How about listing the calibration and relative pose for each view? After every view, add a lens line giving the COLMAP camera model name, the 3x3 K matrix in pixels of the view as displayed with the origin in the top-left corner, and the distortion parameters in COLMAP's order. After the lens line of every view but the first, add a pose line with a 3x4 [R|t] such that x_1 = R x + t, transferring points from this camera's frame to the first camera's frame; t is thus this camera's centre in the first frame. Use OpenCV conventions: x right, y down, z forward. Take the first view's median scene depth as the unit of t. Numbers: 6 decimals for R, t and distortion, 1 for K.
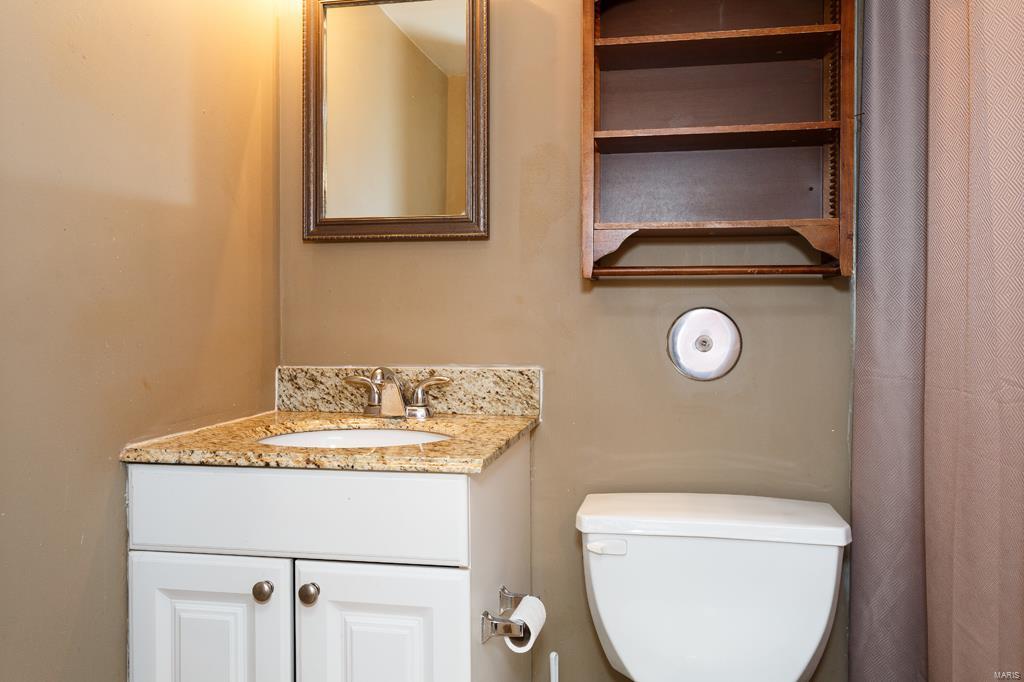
lens RADIAL K [[764.9, 0, 511.8], [0, 764.9, 338.5], [0, 0, 1]] dist [0.006531, 0.001203]
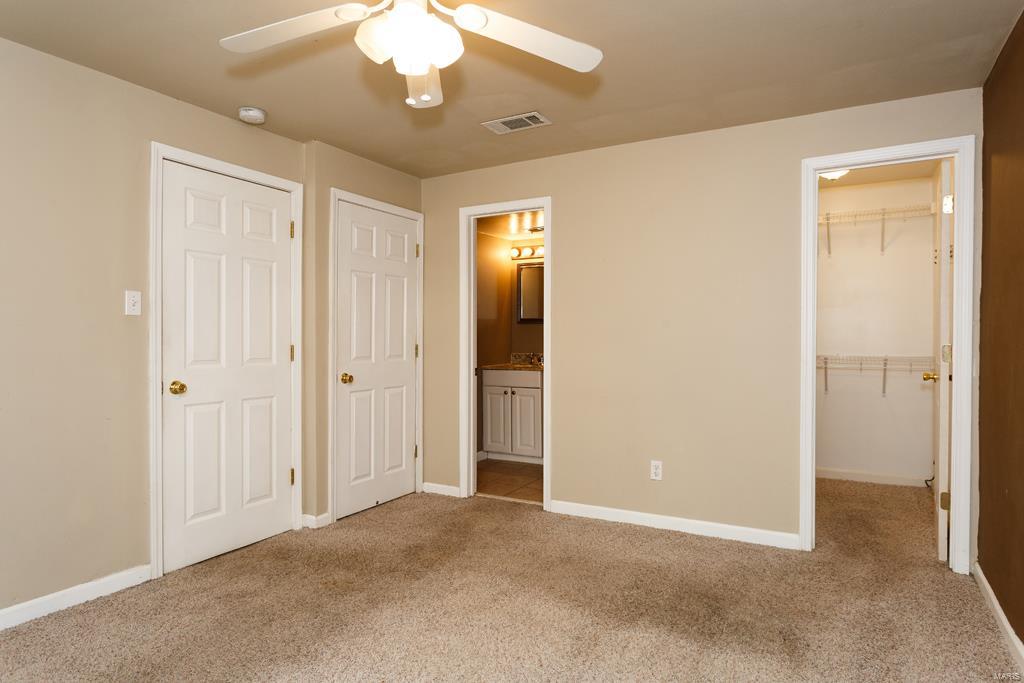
lens RADIAL K [[591.5, 0, 512.4], [0, 591.5, 342.9], [0, 0, 1]] dist [0.005095, 0.000132]
pose [[0.943283, -0.000431, -0.331990, 1.096732], [-0.002135, 0.999971, -0.007364, 0.006402], [0.331984, 0.007655, 0.943254, -2.911456]]
